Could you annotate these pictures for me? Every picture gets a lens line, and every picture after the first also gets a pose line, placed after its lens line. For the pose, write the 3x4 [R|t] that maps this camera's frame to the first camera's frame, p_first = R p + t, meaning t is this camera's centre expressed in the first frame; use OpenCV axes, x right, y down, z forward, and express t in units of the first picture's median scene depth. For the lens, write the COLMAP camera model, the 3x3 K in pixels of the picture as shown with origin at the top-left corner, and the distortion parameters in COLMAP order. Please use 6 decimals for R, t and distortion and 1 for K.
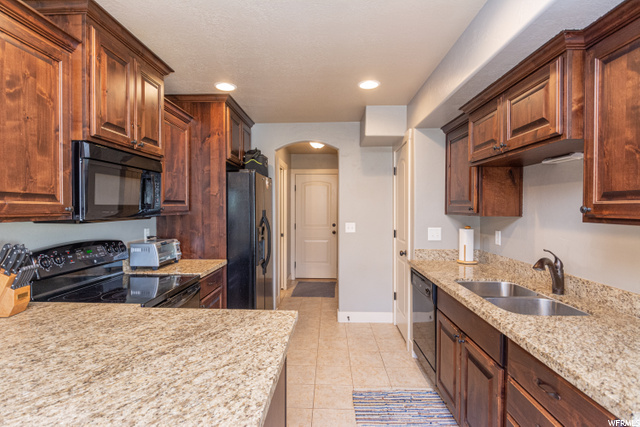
lens RADIAL K [[320.7, 0, 320.7], [0, 320.7, 212.1], [0, 0, 1]] dist [-0.004395, -0.000966]
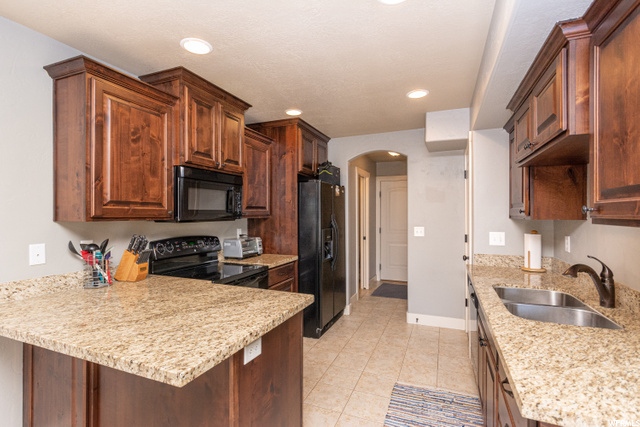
lens RADIAL K [[307.9, 0, 320.0], [0, 307.9, 213.5], [0, 0, 1]] dist [0.001642, -0.000195]
pose [[0.937528, -0.003509, -0.347893, 0.232386], [-0.001796, 0.999887, -0.014926, 0.009784], [0.347906, 0.014618, 0.937416, -0.059667]]
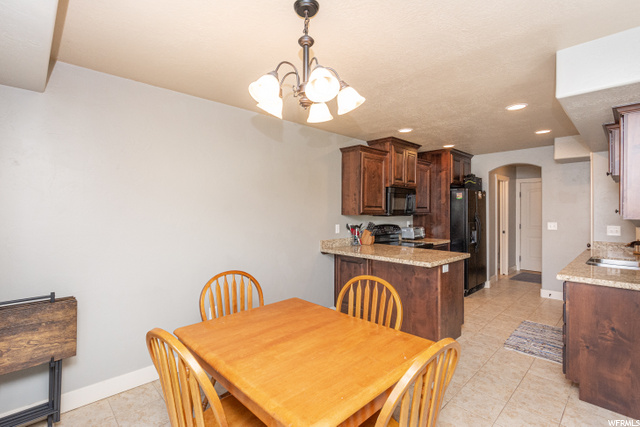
lens RADIAL K [[303.0, 0, 320.0], [0, 303.0, 211.3], [0, 0, 1]] dist [0.017068, -0.016523]
pose [[0.720326, 0.001591, -0.693634, 0.452536], [-0.010375, 0.999910, -0.008480, 0.014169], [0.693558, 0.013305, 0.720278, -0.909184]]
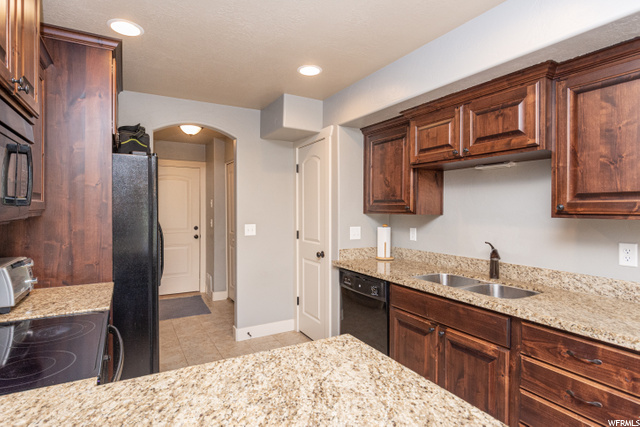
lens RADIAL K [[333.0, 0, 319.6], [0, 333.0, 210.7], [0, 0, 1]] dist [-0.000687, -0.000570]
pose [[0.853889, -0.002164, 0.520451, -0.365573], [0.005908, 0.999967, -0.005535, 0.003640], [-0.520422, 0.007801, 0.853873, 0.212971]]
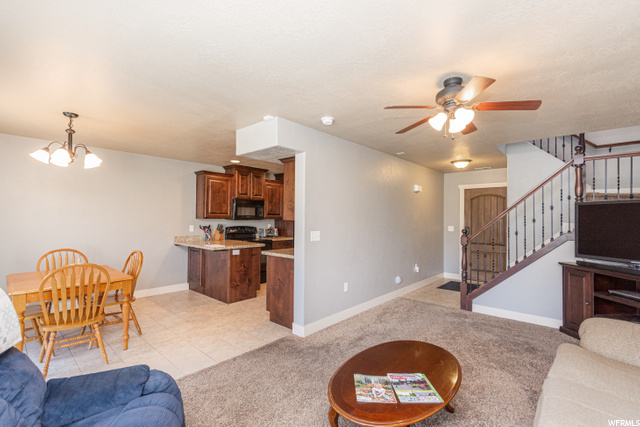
lens RADIAL K [[288.1, 0, 318.8], [0, 288.1, 211.9], [0, 0, 1]] dist [-0.000691, -0.000548]
pose [[0.767198, -0.011920, -0.641299, 1.617588], [-0.013599, 0.999300, -0.034844, 0.030785], [0.641266, 0.035454, 0.766499, -0.729597]]
